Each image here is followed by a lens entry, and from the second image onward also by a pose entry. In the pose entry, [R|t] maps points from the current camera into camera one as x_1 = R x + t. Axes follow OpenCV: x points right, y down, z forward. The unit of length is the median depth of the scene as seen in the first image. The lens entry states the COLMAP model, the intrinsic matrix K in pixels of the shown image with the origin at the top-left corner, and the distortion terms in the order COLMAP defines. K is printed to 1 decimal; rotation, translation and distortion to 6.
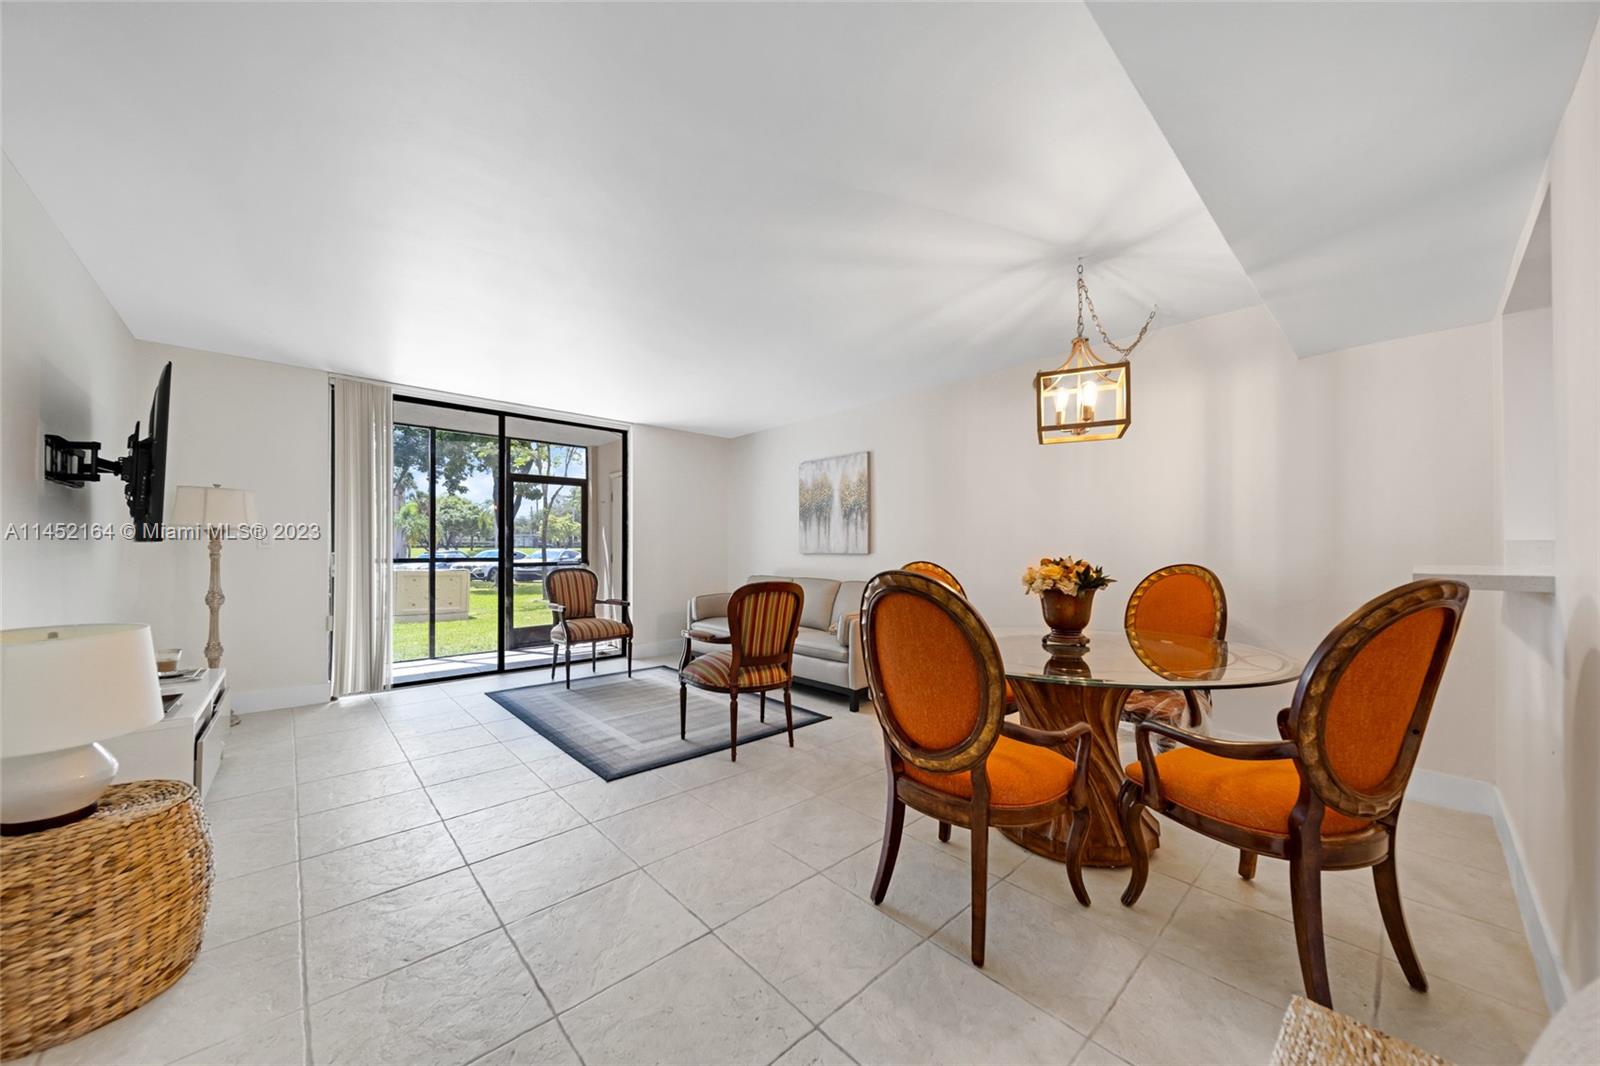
lens RADIAL K [[553.3, 0, 796.1], [0, 553.3, 549.0], [0, 0, 1]] dist [-0.000703, 0.000134]
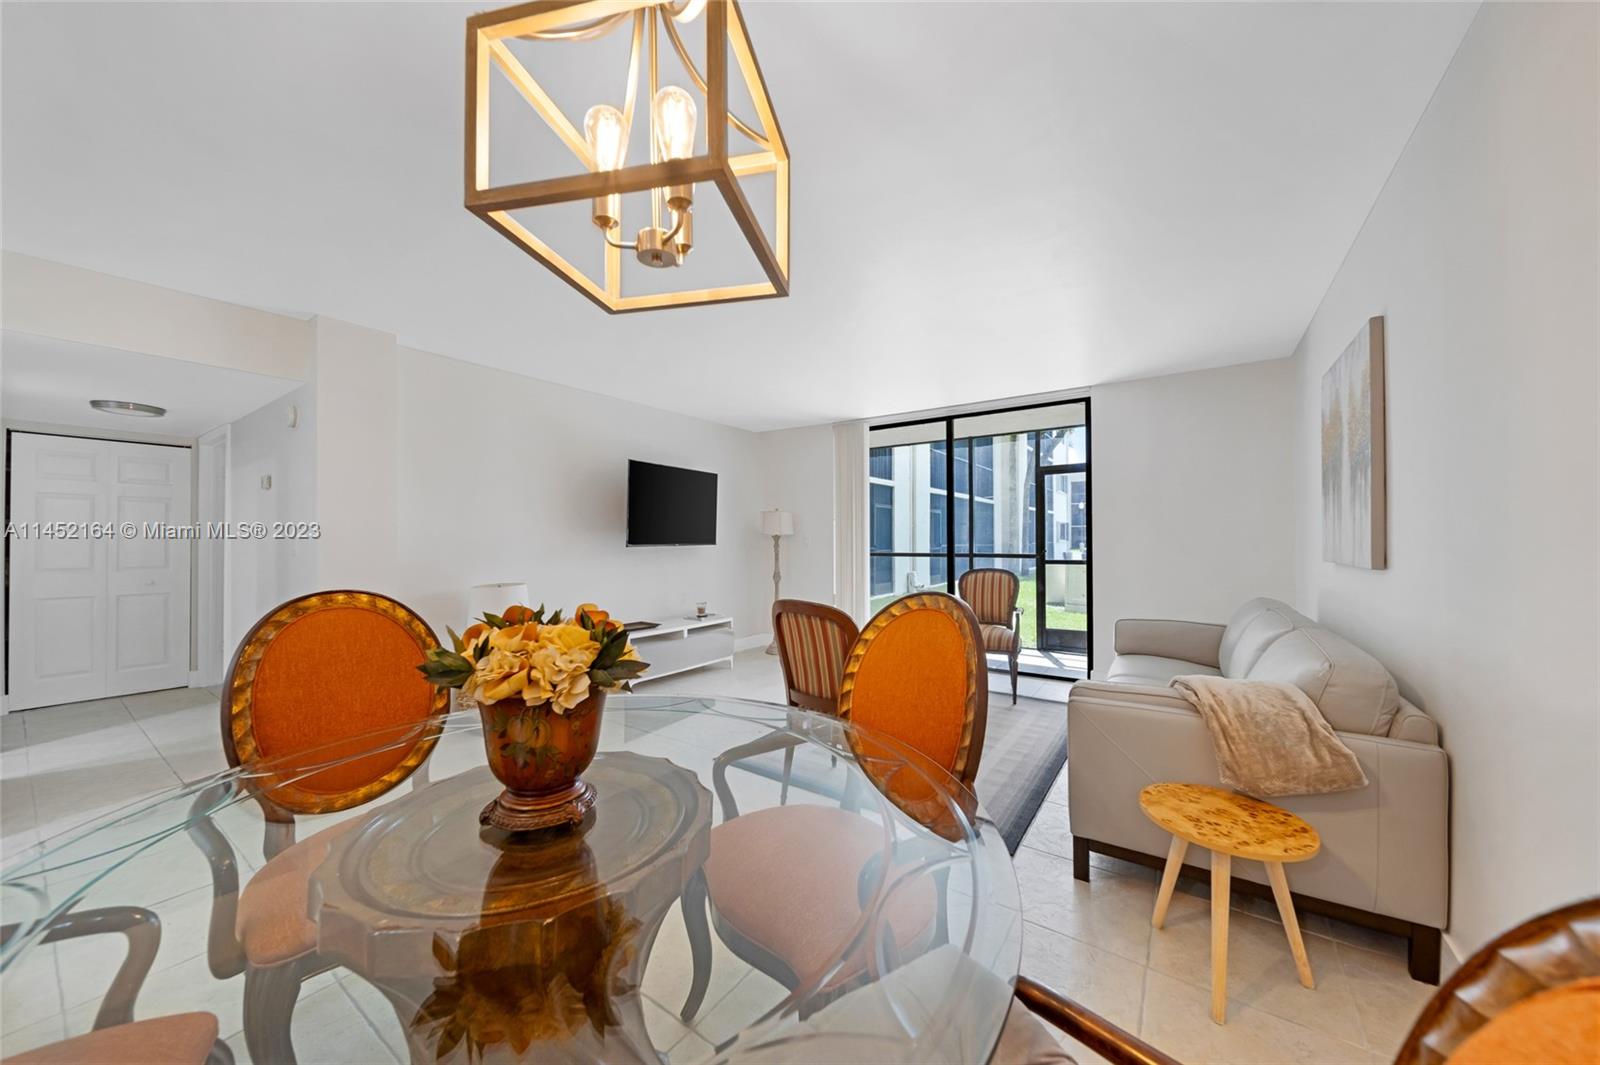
lens RADIAL K [[553.3, 0, 806.7], [0, 553.3, 537.3], [0, 0, 1]] dist [-0.000703, 0.000134]
pose [[0.210804, -0.004659, -0.977517, 0.415279], [0.003437, 0.999986, -0.004025, -0.015586], [0.977522, -0.002512, 0.210817, 0.493996]]
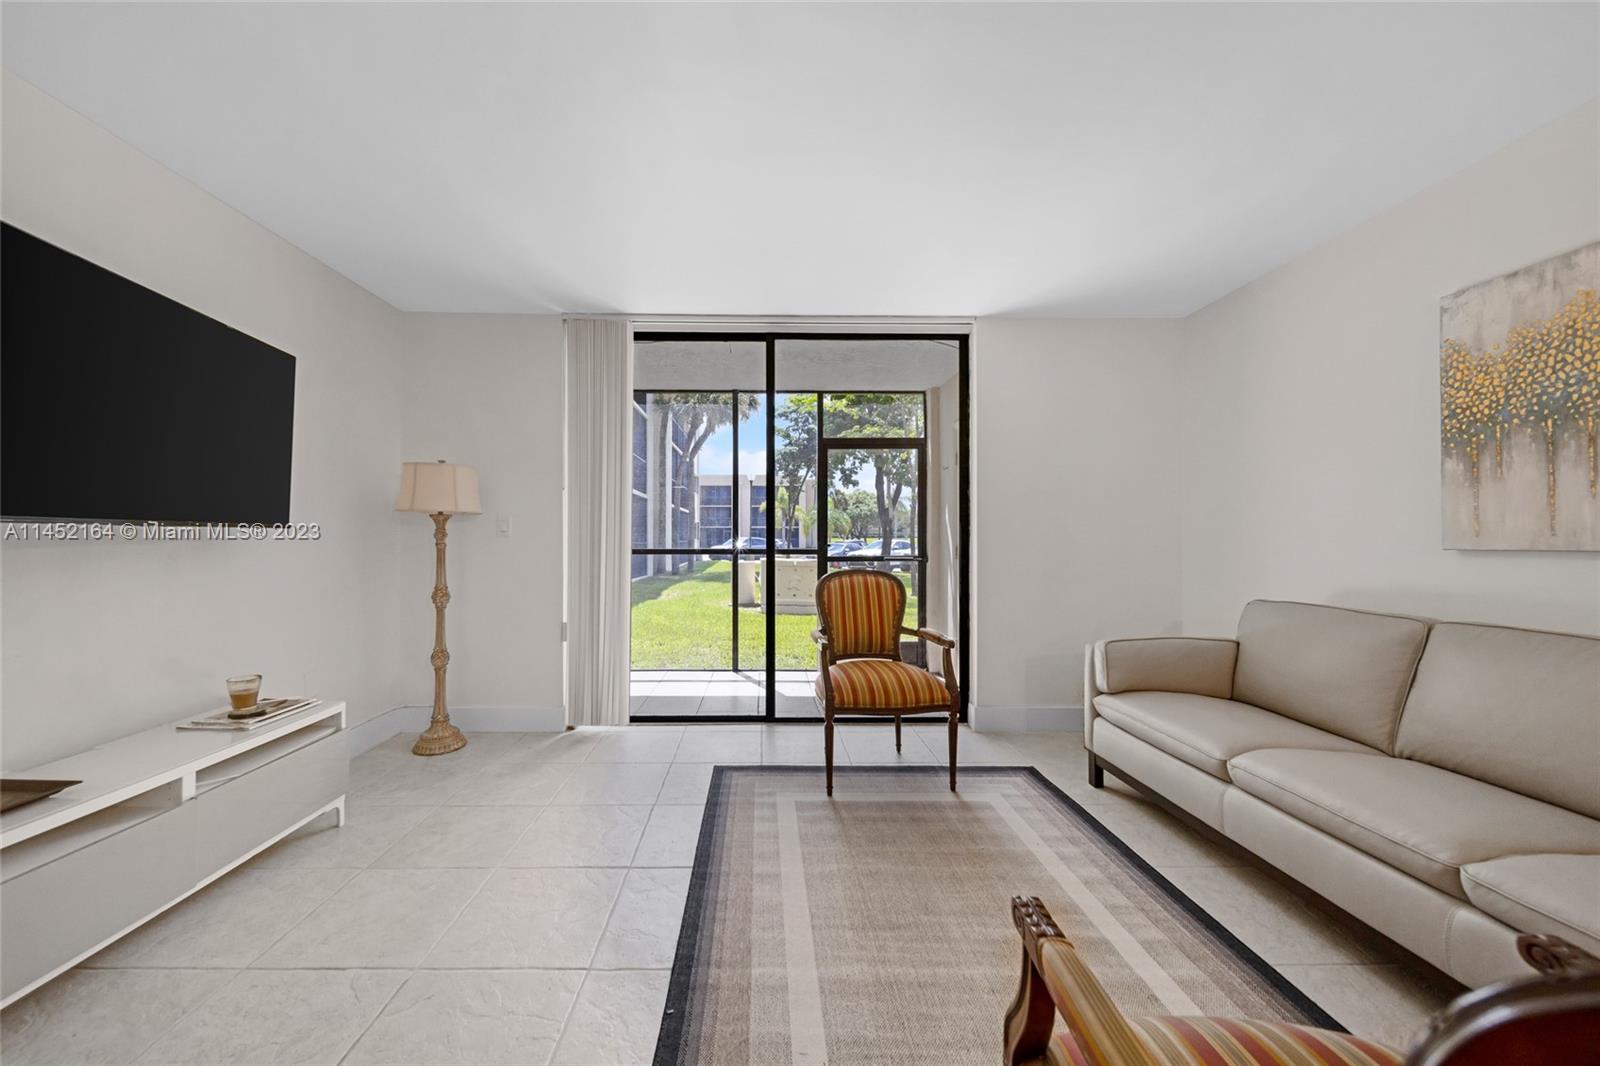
lens RADIAL K [[553.3, 0, 762.0], [0, 553.3, 534.0], [0, 0, 1]] dist [-0.000703, 0.000134]
pose [[0.733039, -0.005335, -0.680165, -0.078593], [-0.002463, 0.999942, -0.010497, 0.002114], [0.680182, 0.009370, 0.732984, 0.480850]]
